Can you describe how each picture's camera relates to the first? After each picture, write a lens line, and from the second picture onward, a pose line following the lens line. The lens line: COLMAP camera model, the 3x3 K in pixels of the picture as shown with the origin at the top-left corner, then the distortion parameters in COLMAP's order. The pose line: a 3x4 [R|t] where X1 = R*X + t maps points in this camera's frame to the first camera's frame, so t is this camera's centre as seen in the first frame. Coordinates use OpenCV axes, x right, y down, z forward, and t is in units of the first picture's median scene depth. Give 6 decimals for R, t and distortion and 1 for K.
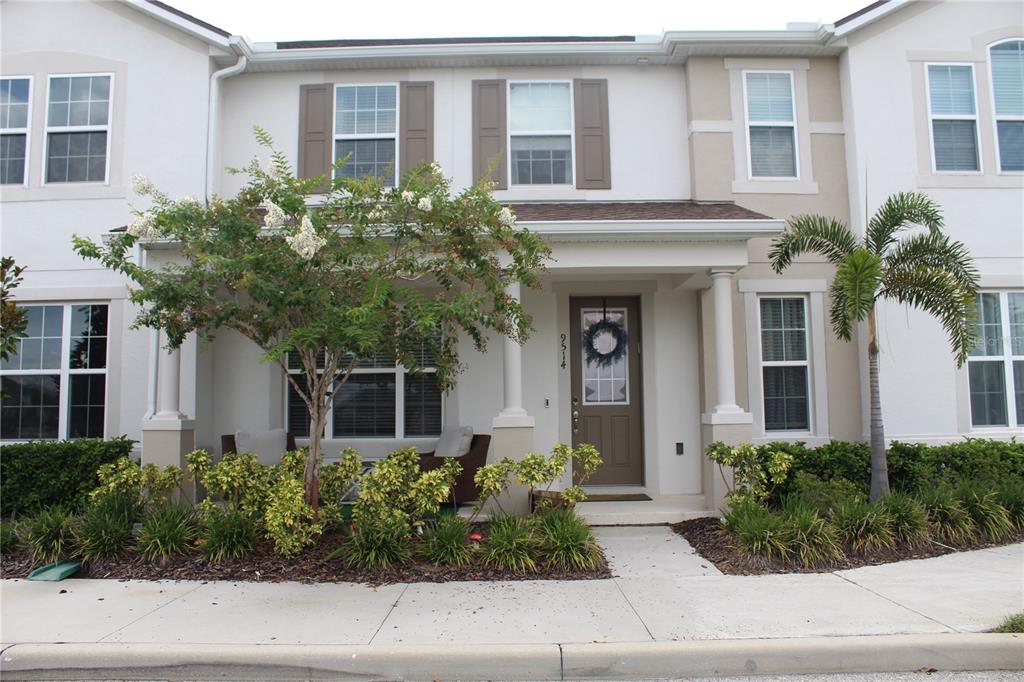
lens RADIAL K [[835.5, 0, 512.0], [0, 835.5, 341.0], [0, 0, 1]] dist [-0.190037, 0.161545]
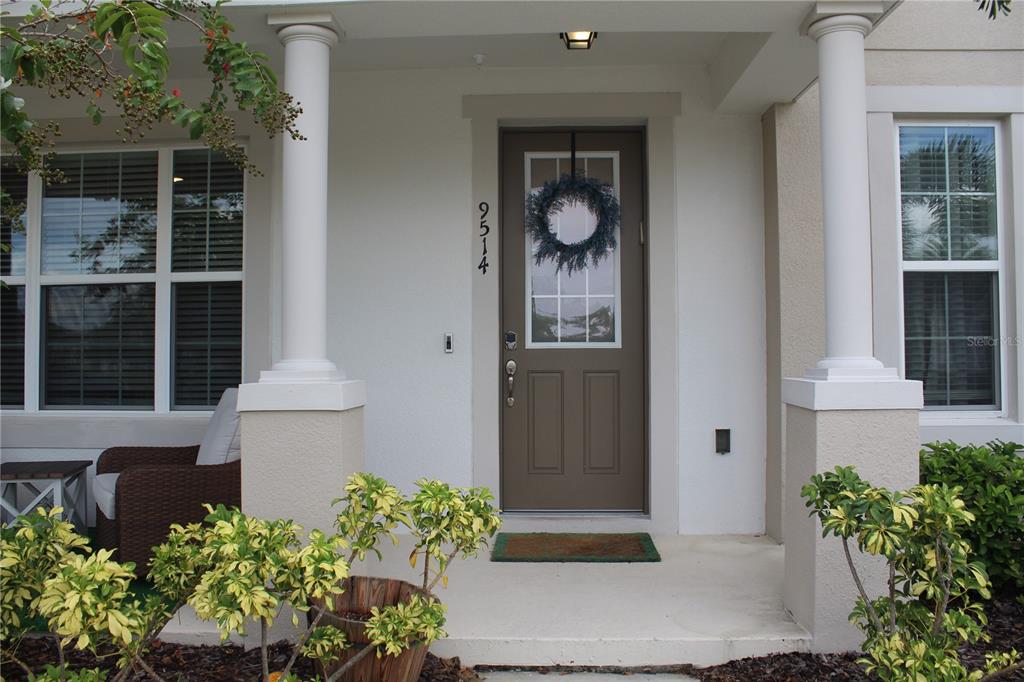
lens RADIAL K [[835.5, 0, 512.0], [0, 835.5, 341.0], [0, 0, 1]] dist [-0.190037, 0.161545]
pose [[0.999088, 0.006526, -0.042202, 0.100030], [-0.003017, 0.996571, 0.082683, 0.032784], [0.042597, -0.082480, 0.995682, 0.522077]]
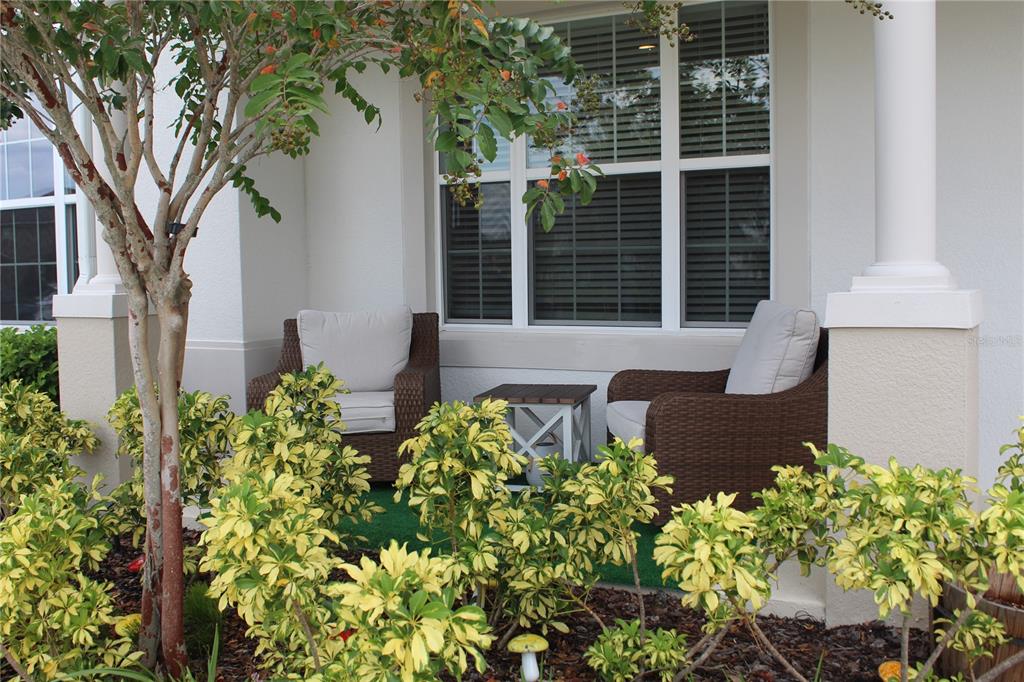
lens RADIAL K [[1030.7, 0, 512.0], [0, 1030.7, 341.0], [0, 0, 1]] dist [-0.130689, 0.179190]
pose [[0.873131, 0.035396, -0.486199, 0.048716], [0.050922, 0.985282, 0.163177, 0.034565], [0.484819, -0.167233, 0.858478, 0.515633]]
